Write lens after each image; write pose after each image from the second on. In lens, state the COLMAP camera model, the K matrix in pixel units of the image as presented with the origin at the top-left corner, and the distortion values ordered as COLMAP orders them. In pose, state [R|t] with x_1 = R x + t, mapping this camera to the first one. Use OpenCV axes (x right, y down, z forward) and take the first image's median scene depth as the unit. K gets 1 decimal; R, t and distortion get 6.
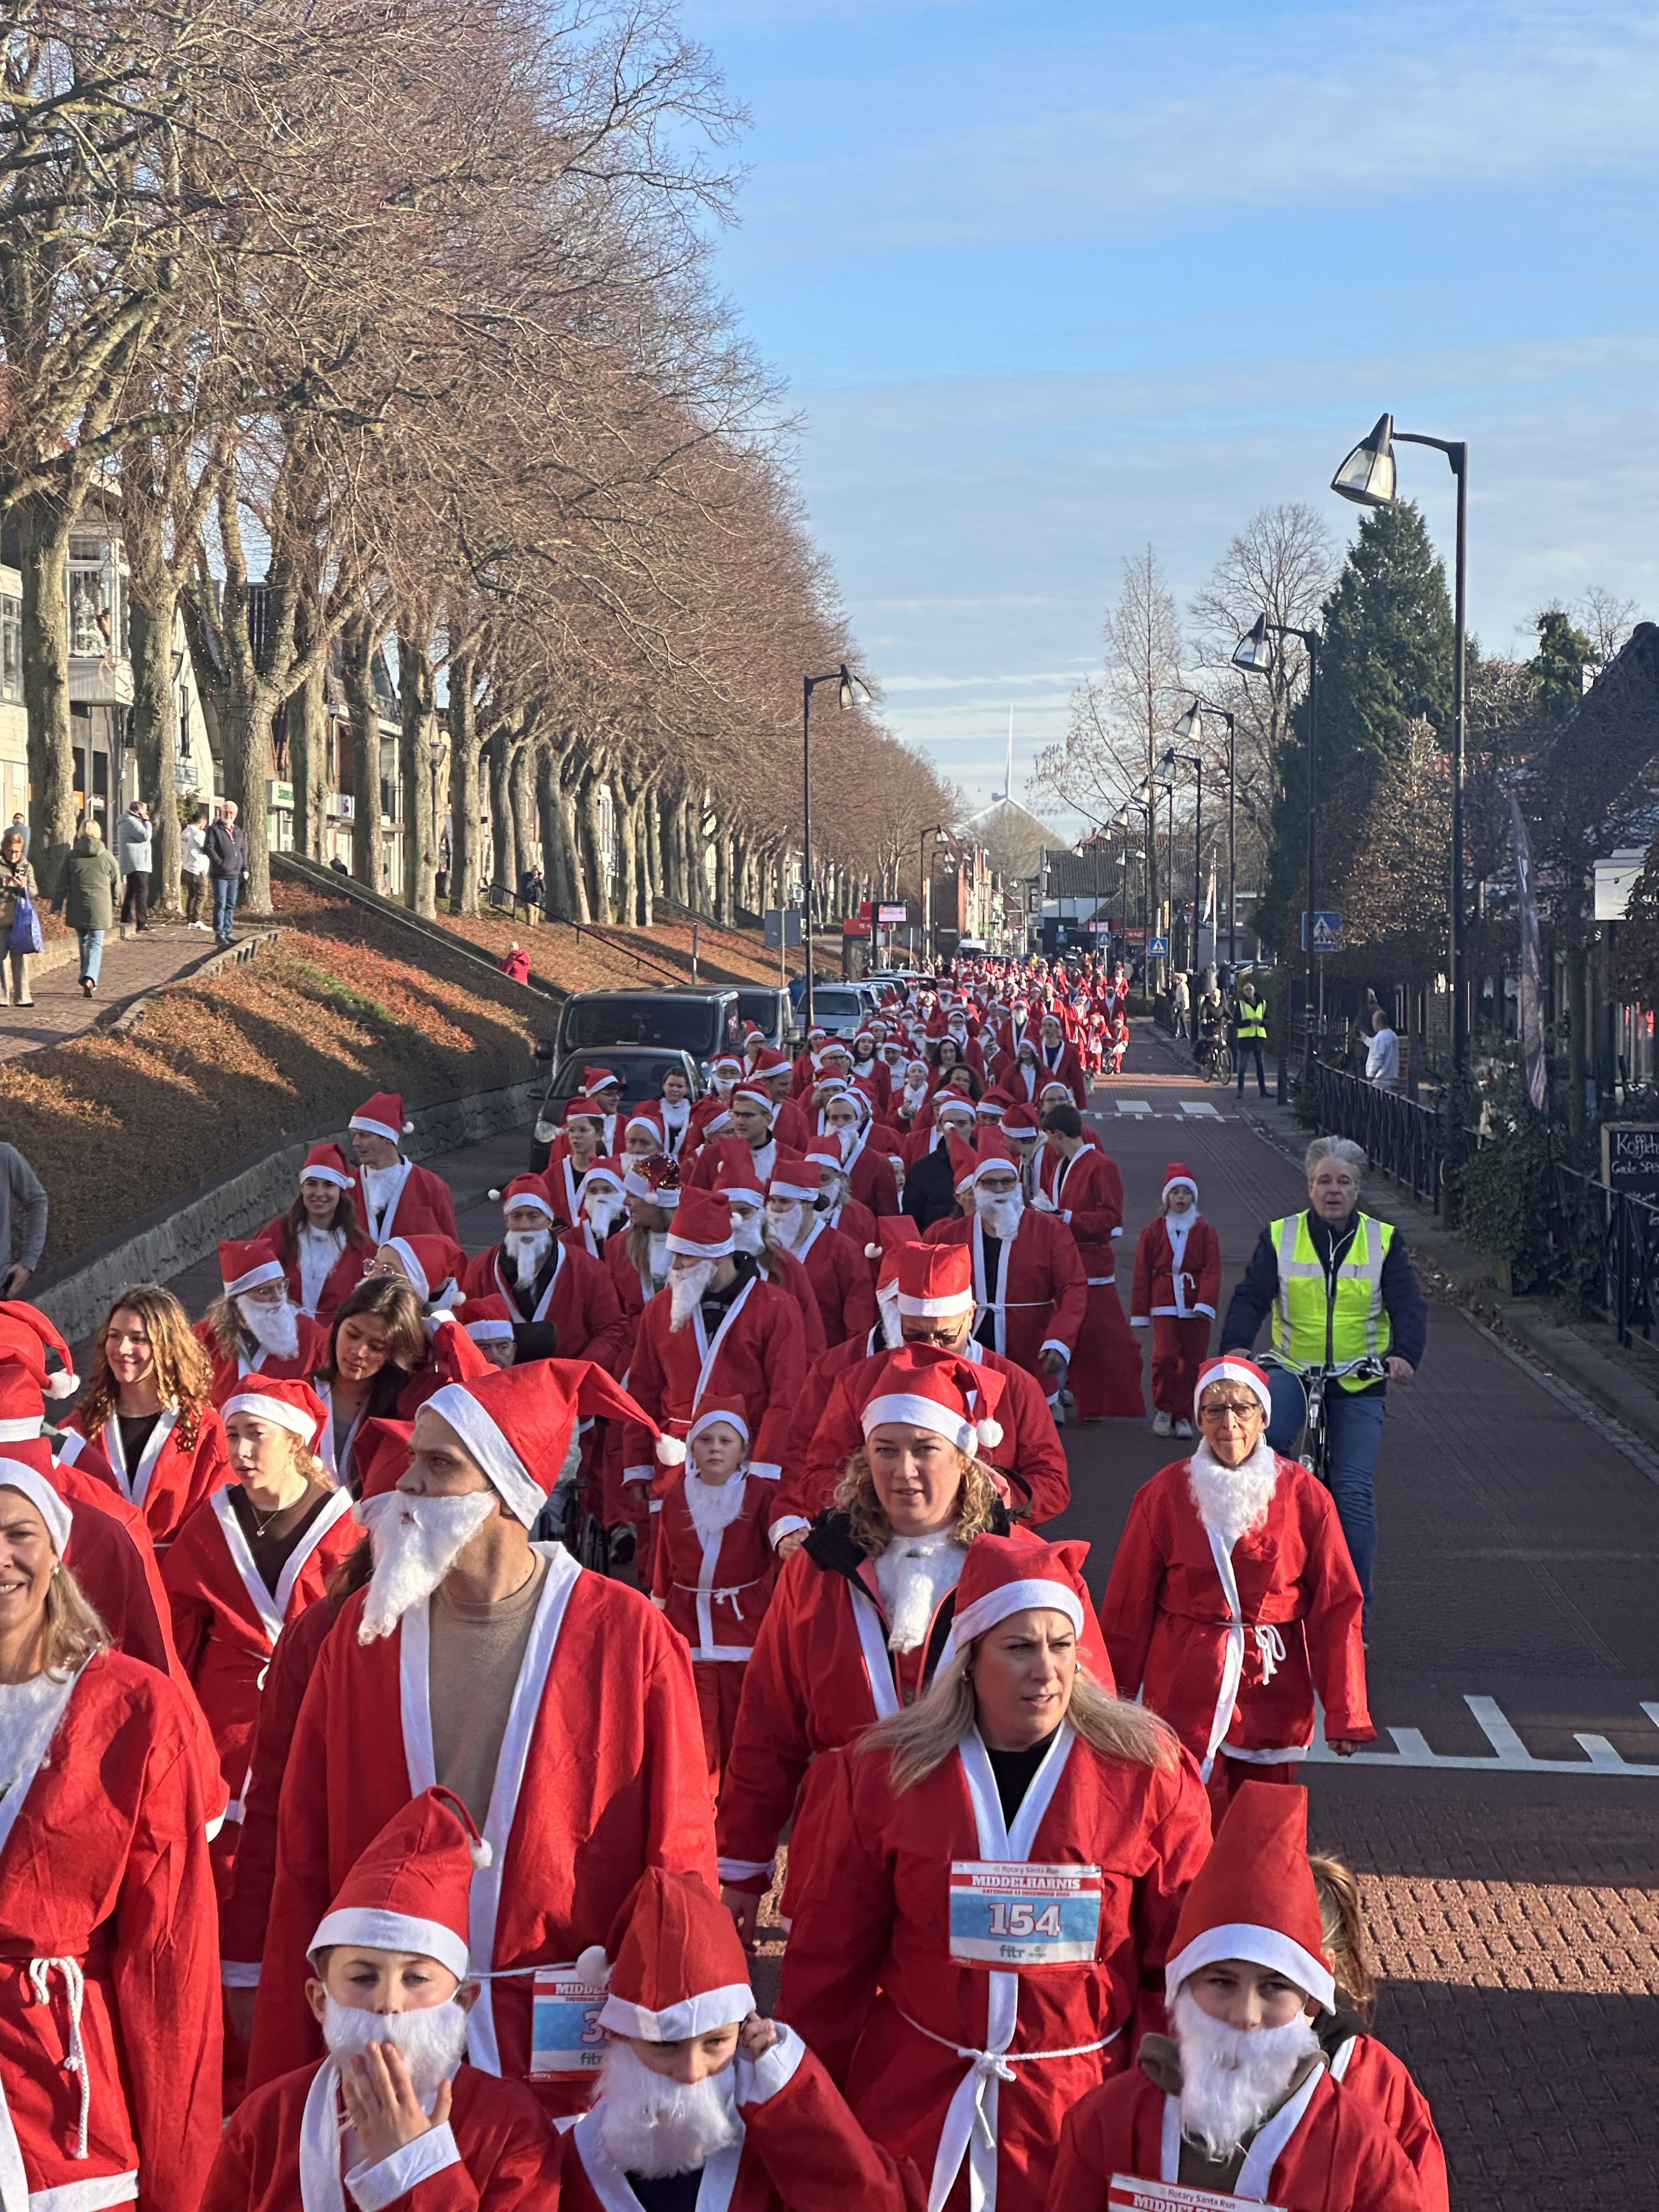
lens RADIAL K [[5057.3, 0, 829.8], [0, 5057.3, 1323.4], [0, 0, 1]] dist [0.095066, 0.898942]
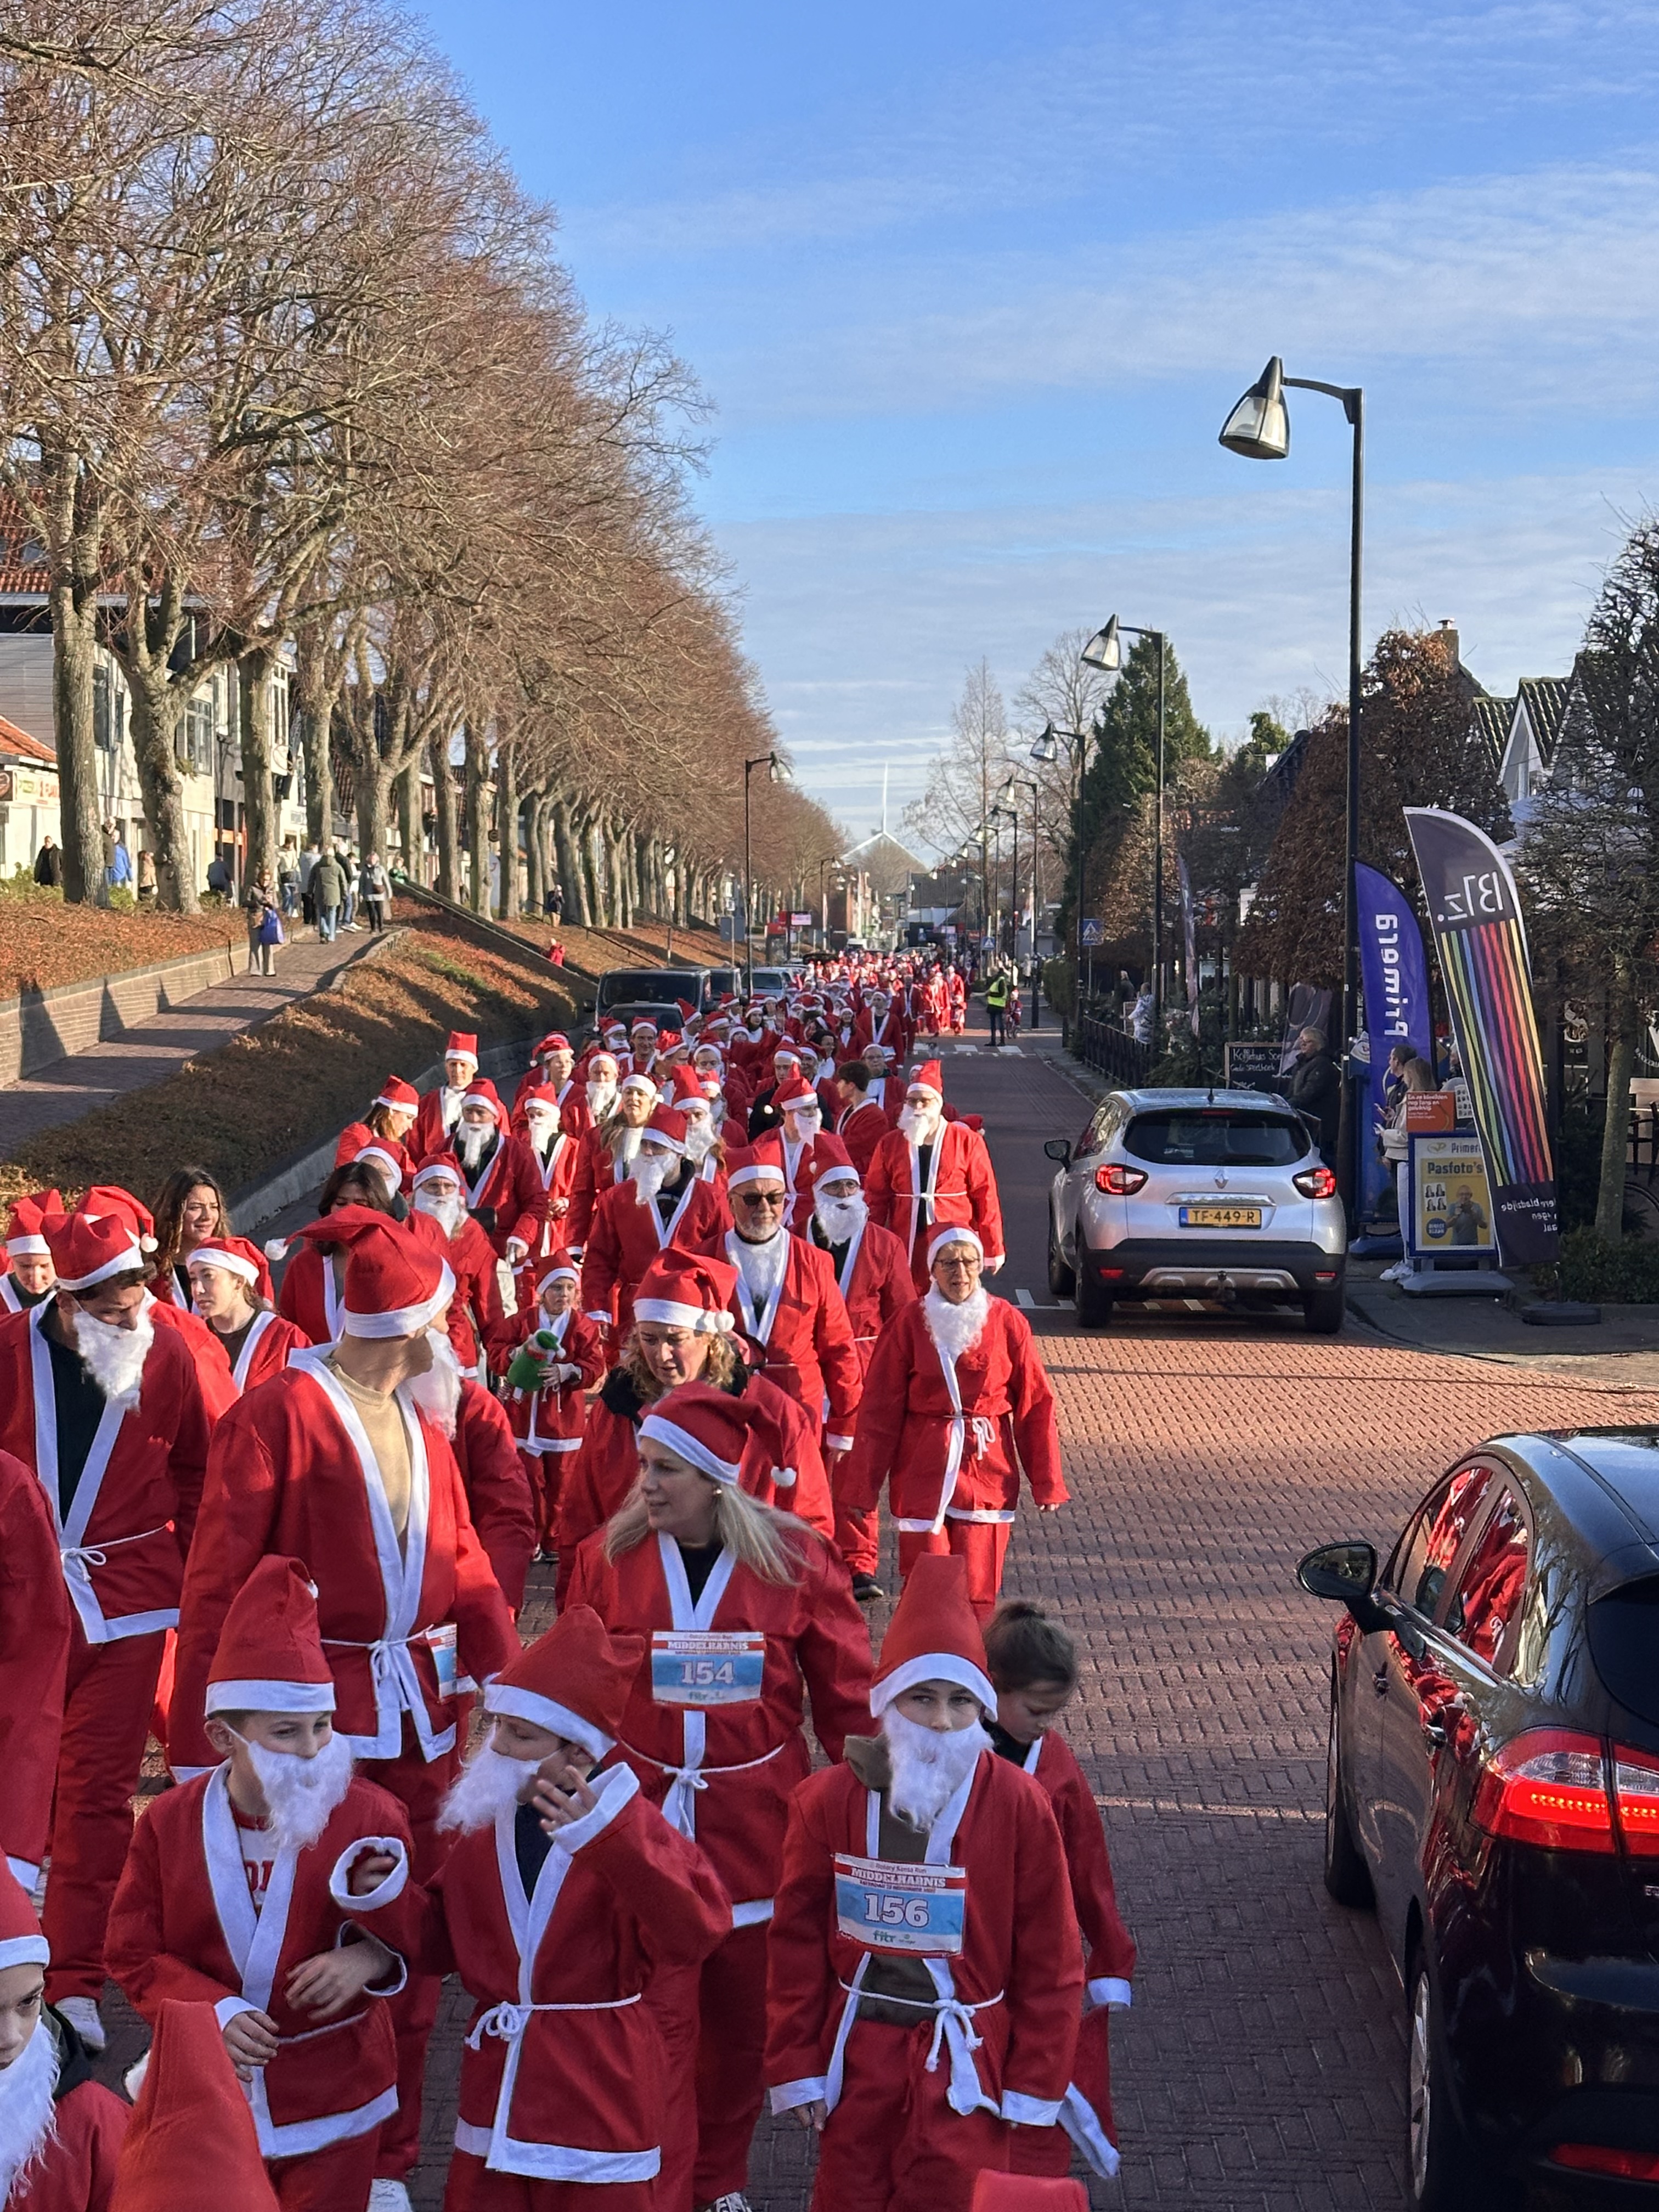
lens RADIAL K [[3806.5, 0, 829.5], [0, 3806.5, 1106.0], [0, 0, 1]] dist [0.693851, -3.079745]
pose [[0.999777, 0.001347, 0.021086, -0.002829], [-0.000674, 0.999492, -0.031878, 0.006498], [-0.021118, 0.031857, 0.999269, -0.082383]]
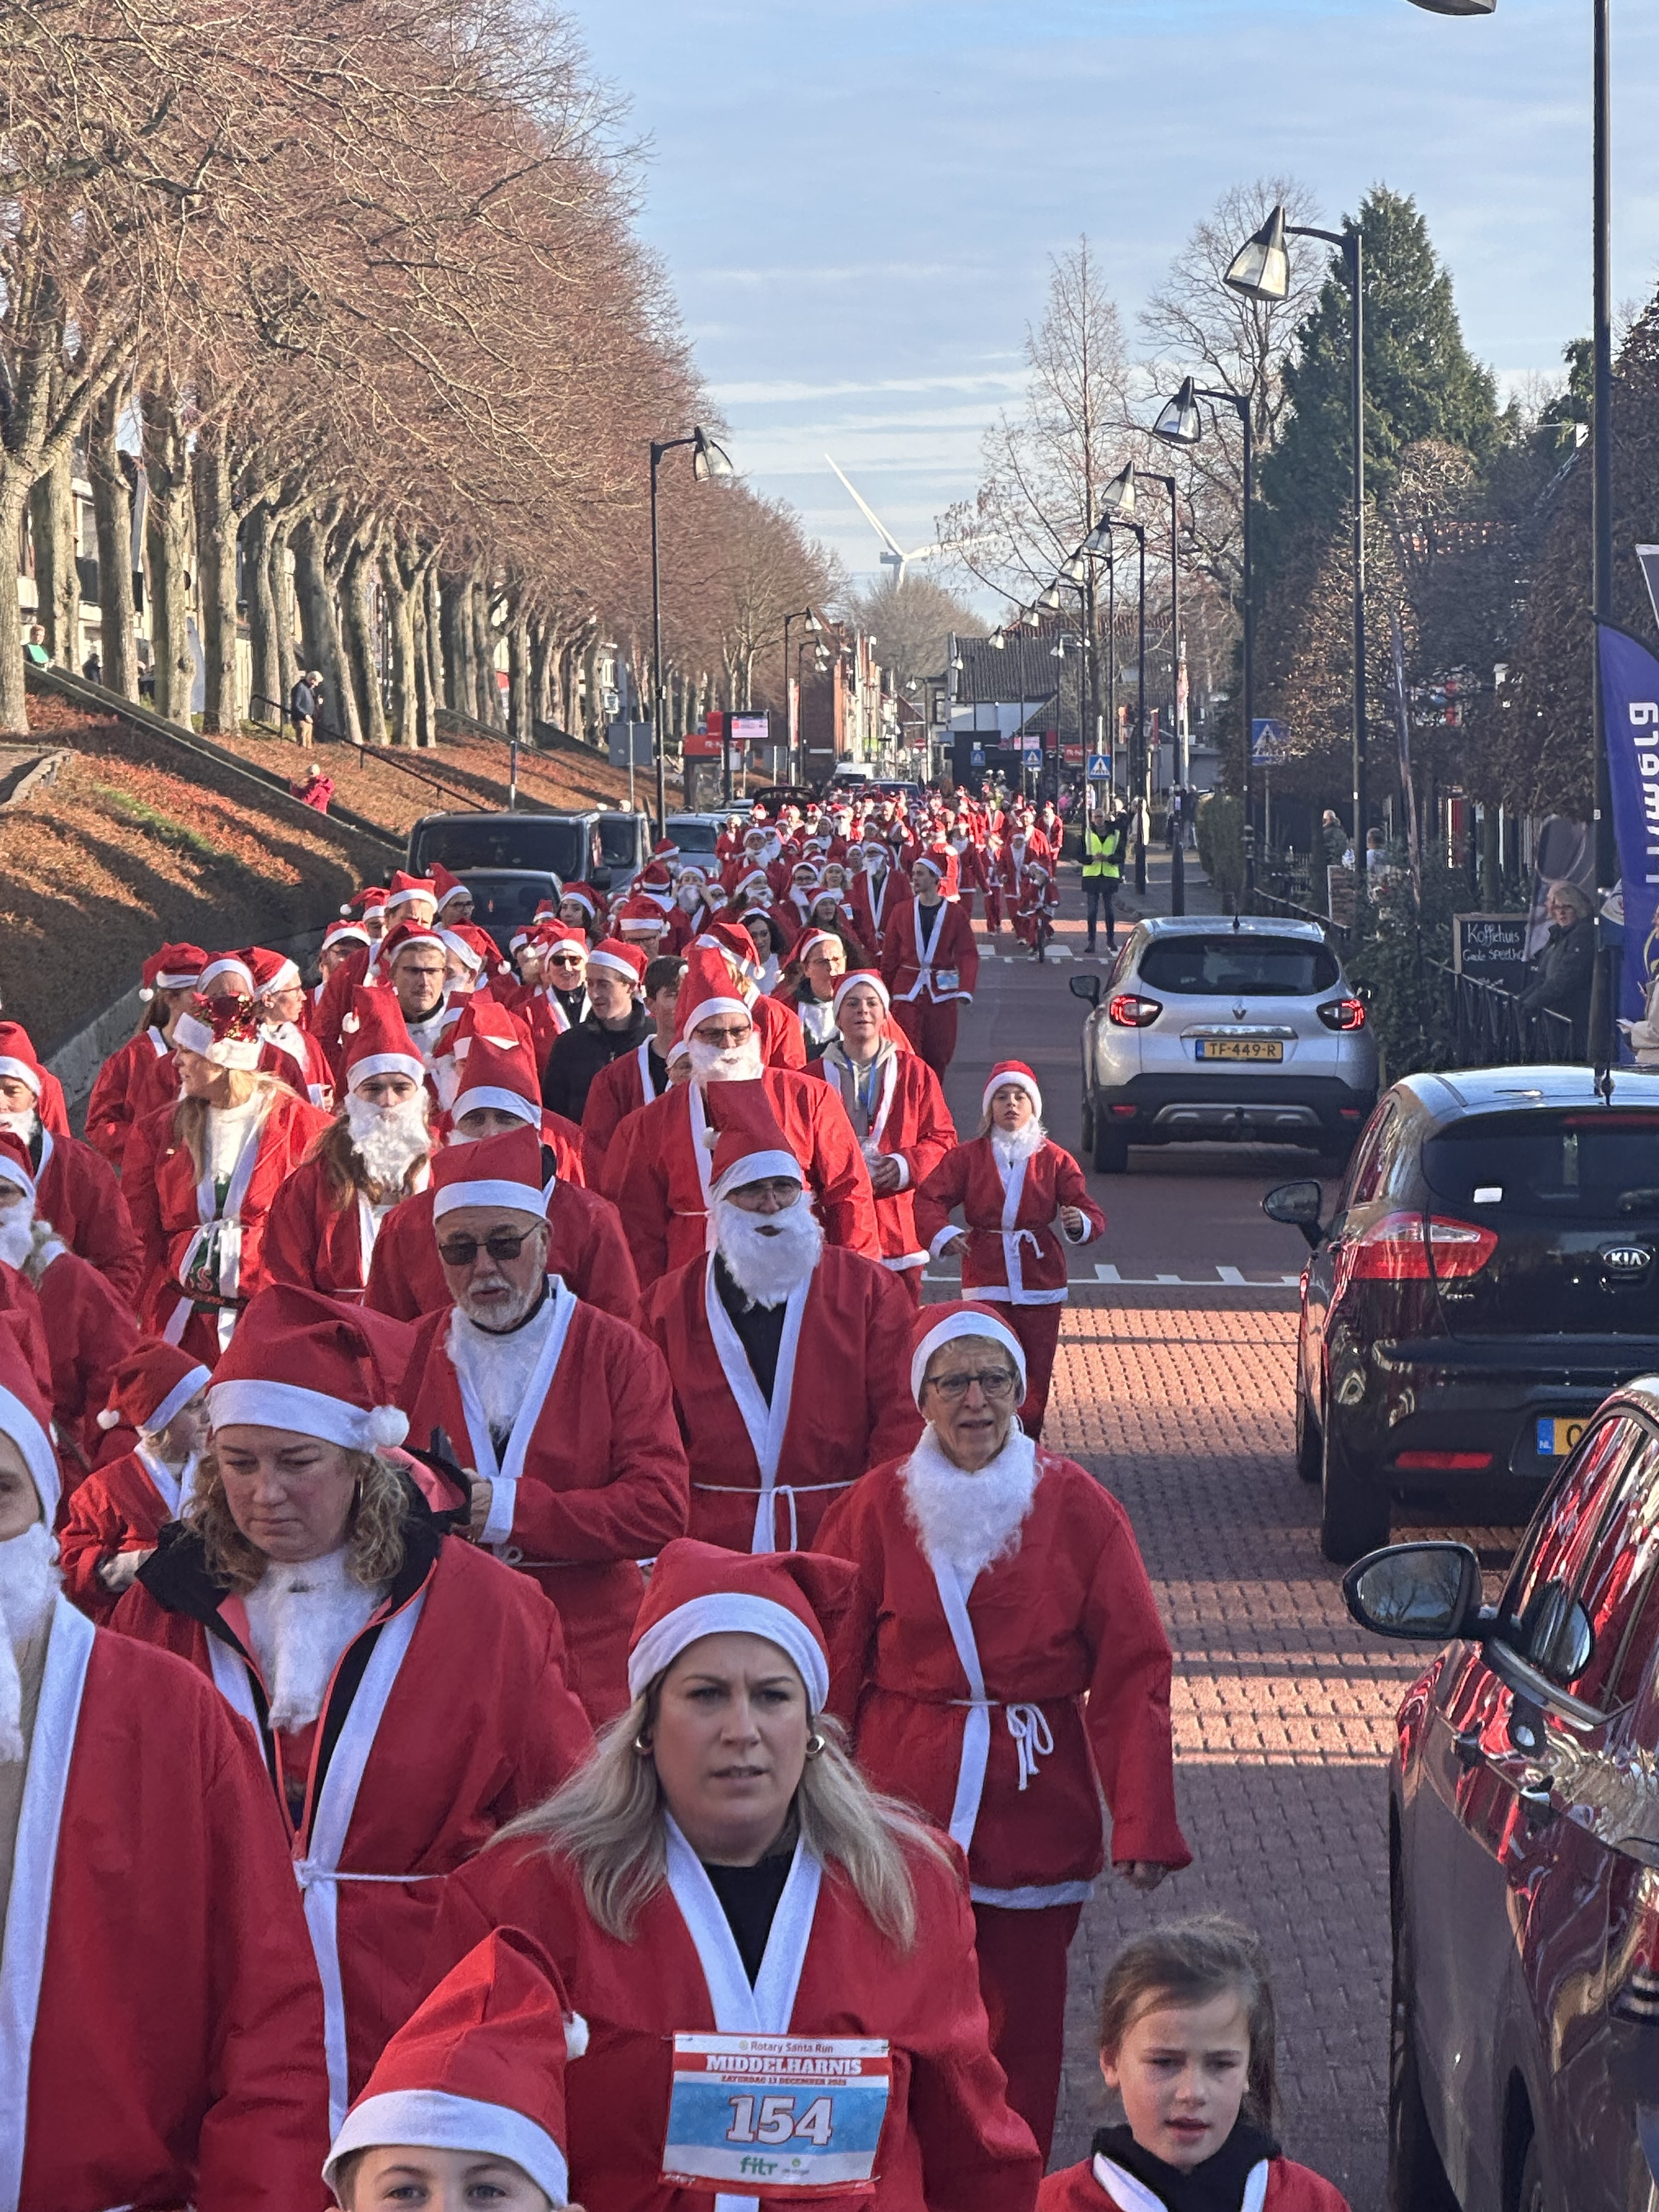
lens RADIAL K [[7481.6, 0, 829.5], [0, 7481.6, 1106.0], [0, 0, 1]] dist [-0.168789, 15.047756]
pose [[0.999640, -0.011171, 0.024400, -0.004745], [0.011908, 0.999471, -0.030272, 0.012640], [-0.024049, 0.030552, 0.999244, -0.152560]]
